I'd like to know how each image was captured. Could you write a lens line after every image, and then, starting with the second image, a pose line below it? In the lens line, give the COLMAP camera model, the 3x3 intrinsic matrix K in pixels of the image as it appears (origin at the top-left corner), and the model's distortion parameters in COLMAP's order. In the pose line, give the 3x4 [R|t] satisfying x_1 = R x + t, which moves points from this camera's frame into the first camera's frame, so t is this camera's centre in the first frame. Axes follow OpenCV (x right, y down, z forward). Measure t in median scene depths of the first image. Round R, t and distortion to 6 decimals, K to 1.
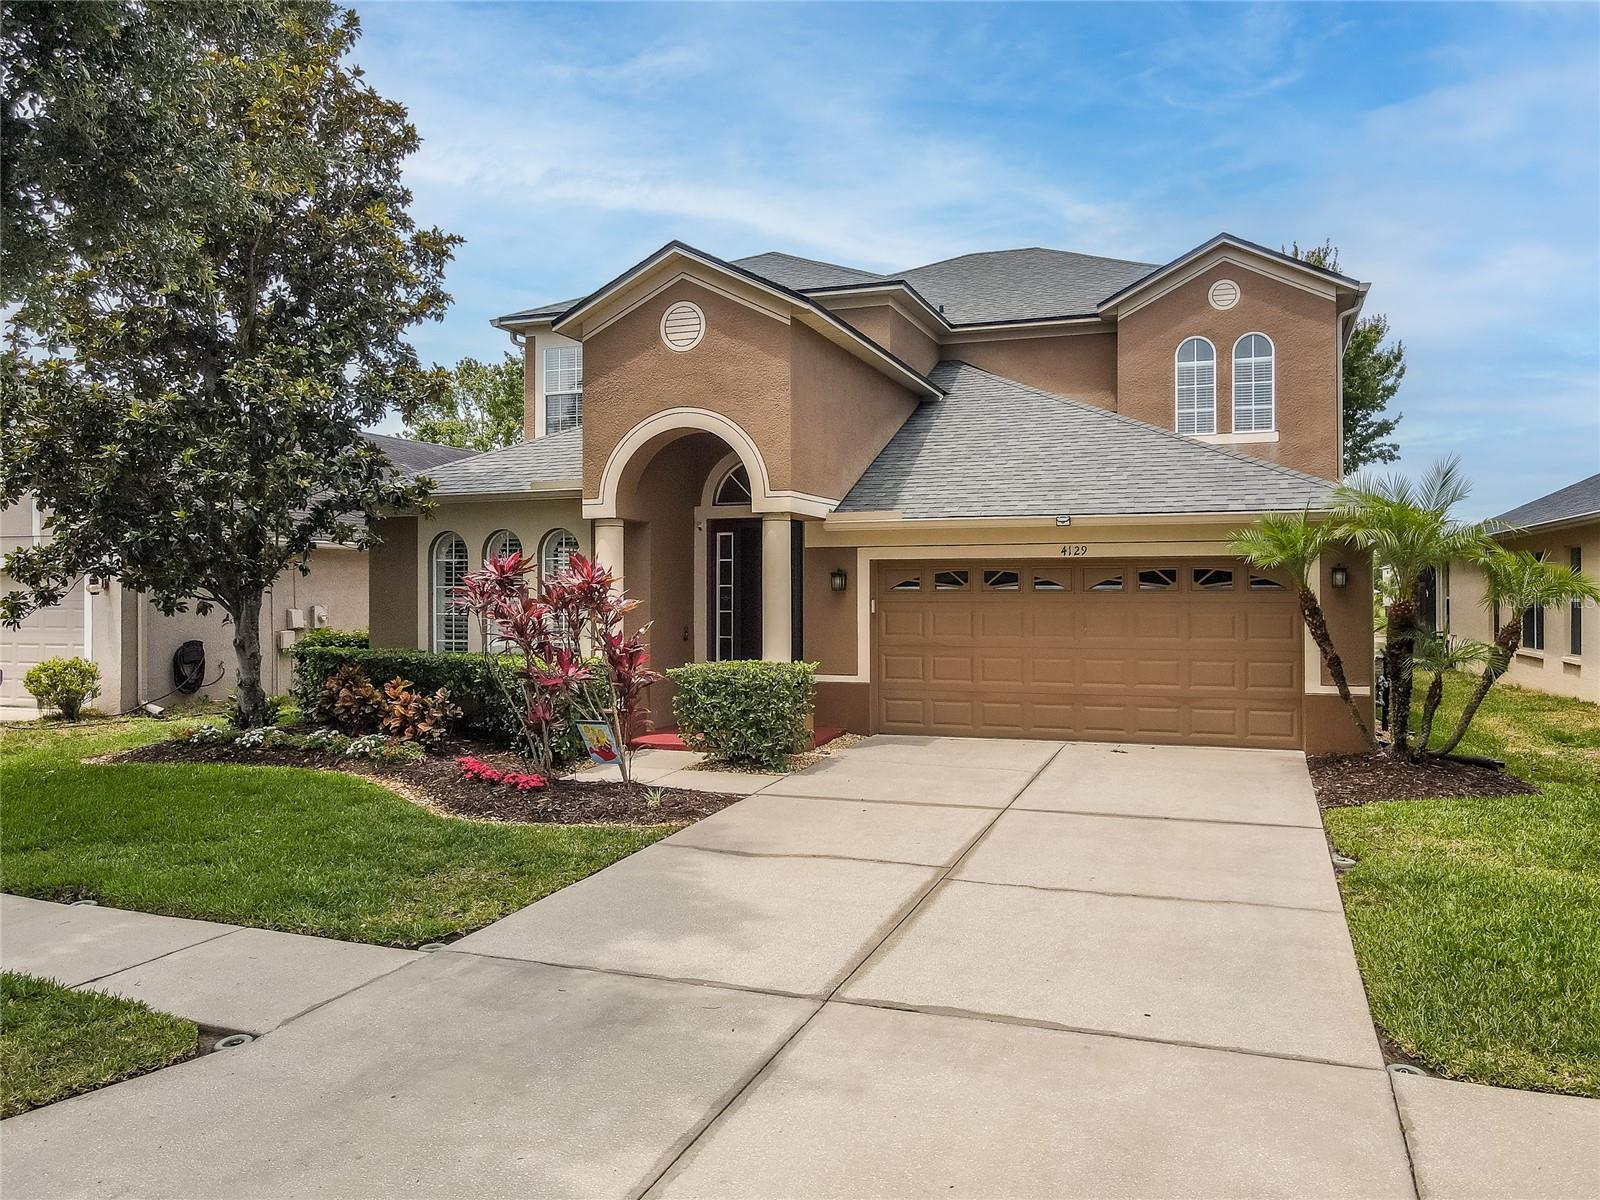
lens RADIAL K [[1186.9, 0, 800.0], [0, 1186.9, 600.0], [0, 0, 1]] dist [0.003263, 0.002136]
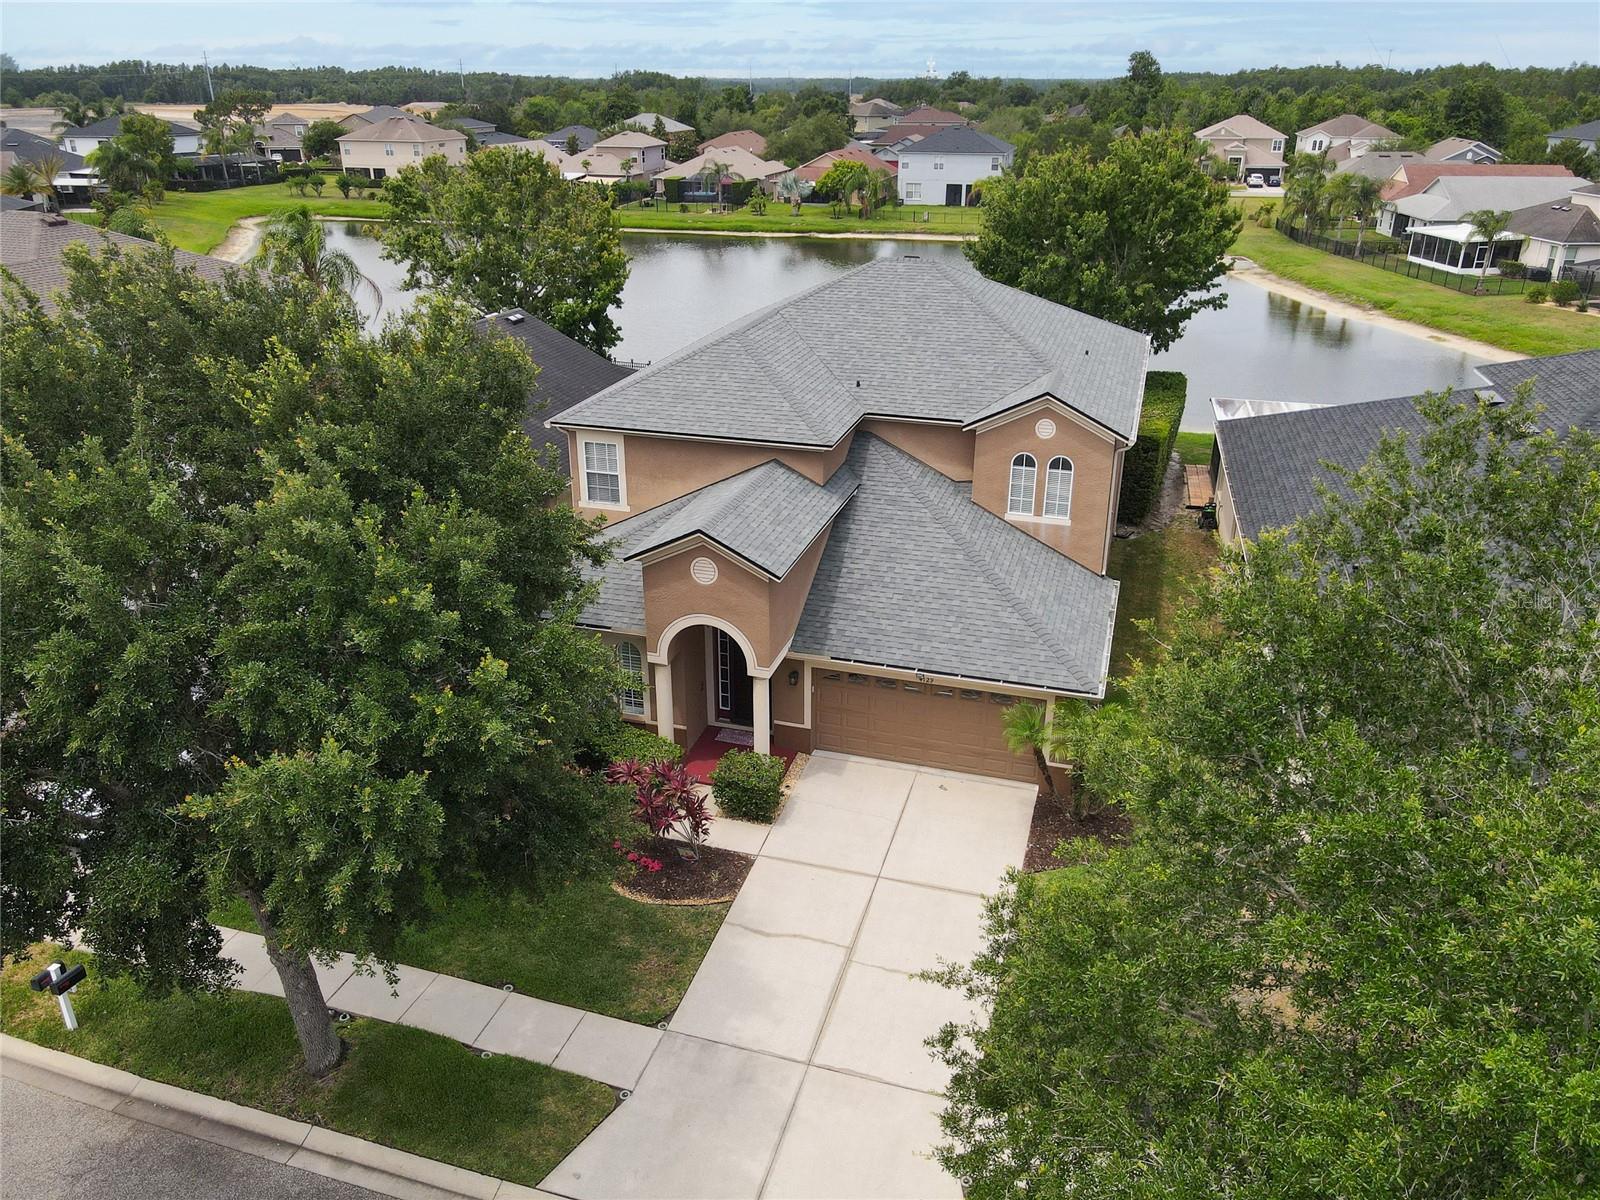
lens RADIAL K [[1171.0, 0, 763.1], [0, 1171.0, 598.9], [0, 0, 1]] dist [-0.036490, 0.063109]
pose [[0.999002, -0.024048, 0.037651, -0.077613], [0.007183, 0.918262, 0.395909, -0.843037], [-0.044094, -0.395243, 0.917518, -0.550191]]
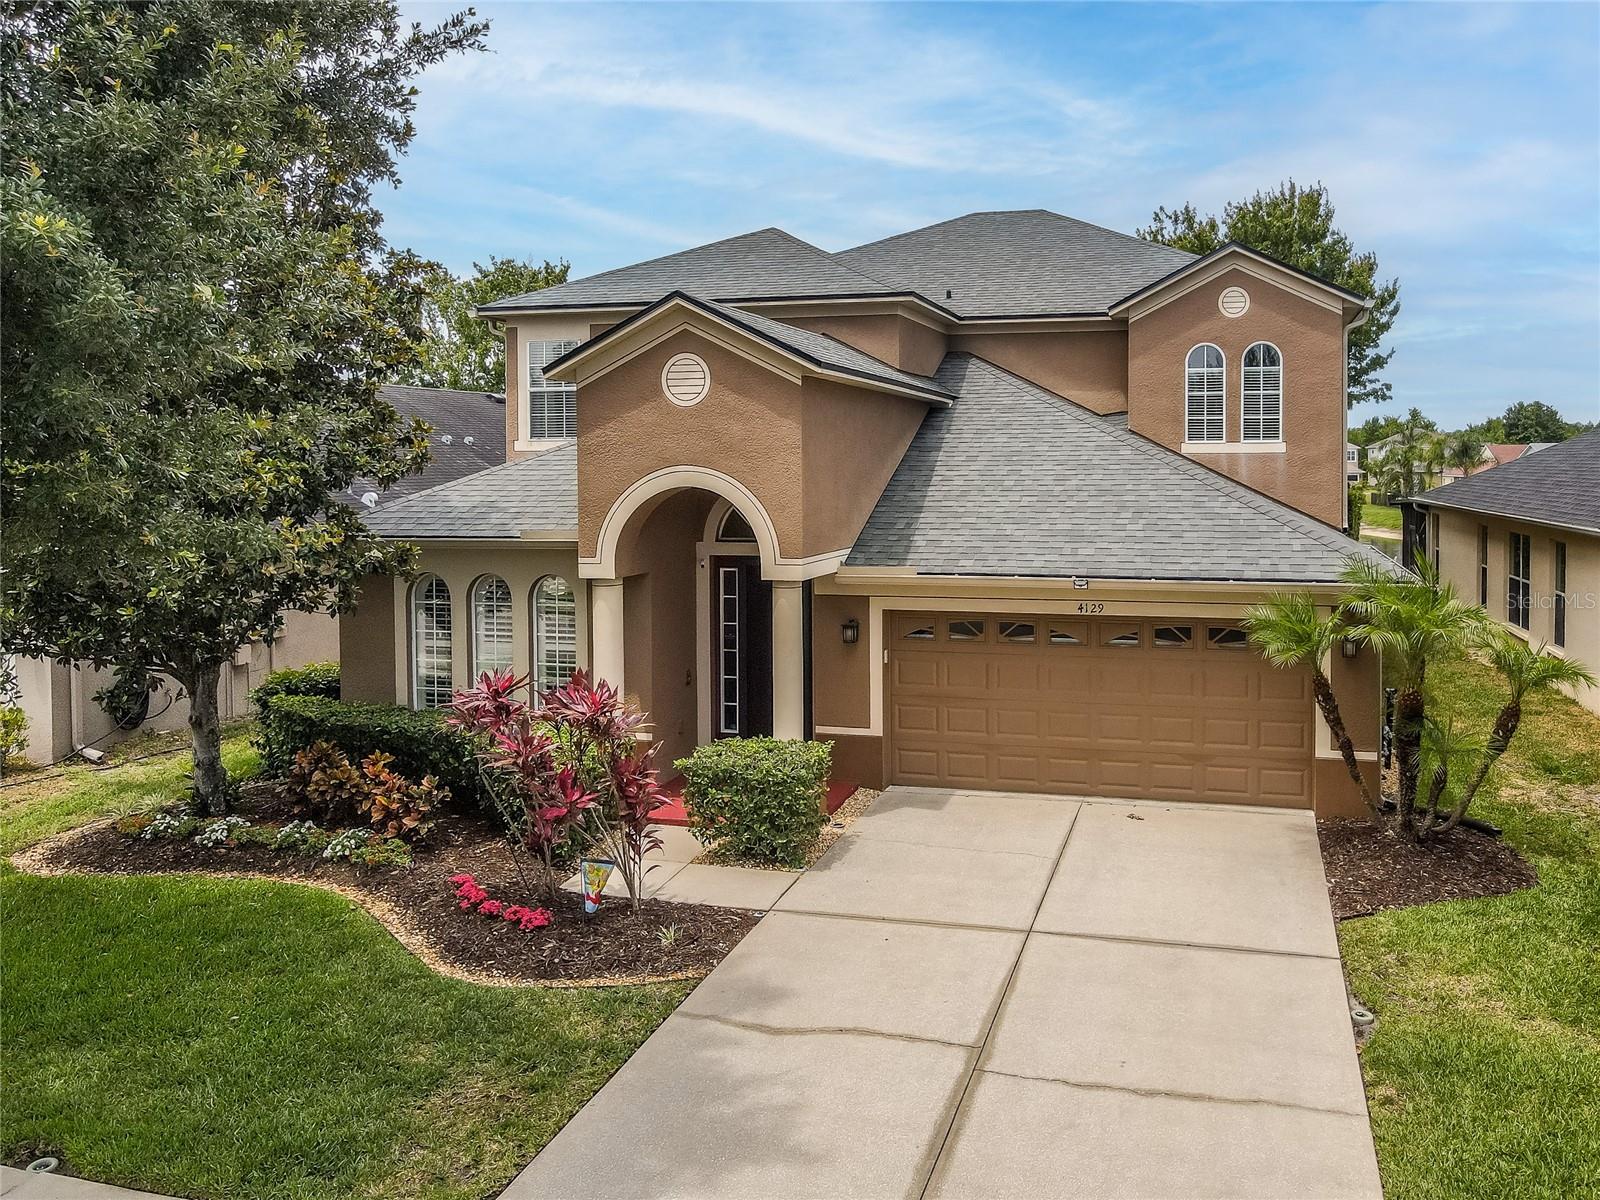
lens RADIAL K [[1231.0, 0, 920.8], [0, 1231.0, 505.9], [0, 0, 1]] dist [-0.001079, 0.005423]
pose [[0.994072, -0.005041, 0.108609, -0.019599], [0.001386, 0.999431, 0.033700, -0.160101], [-0.108717, -0.033349, 0.993513, 0.003739]]
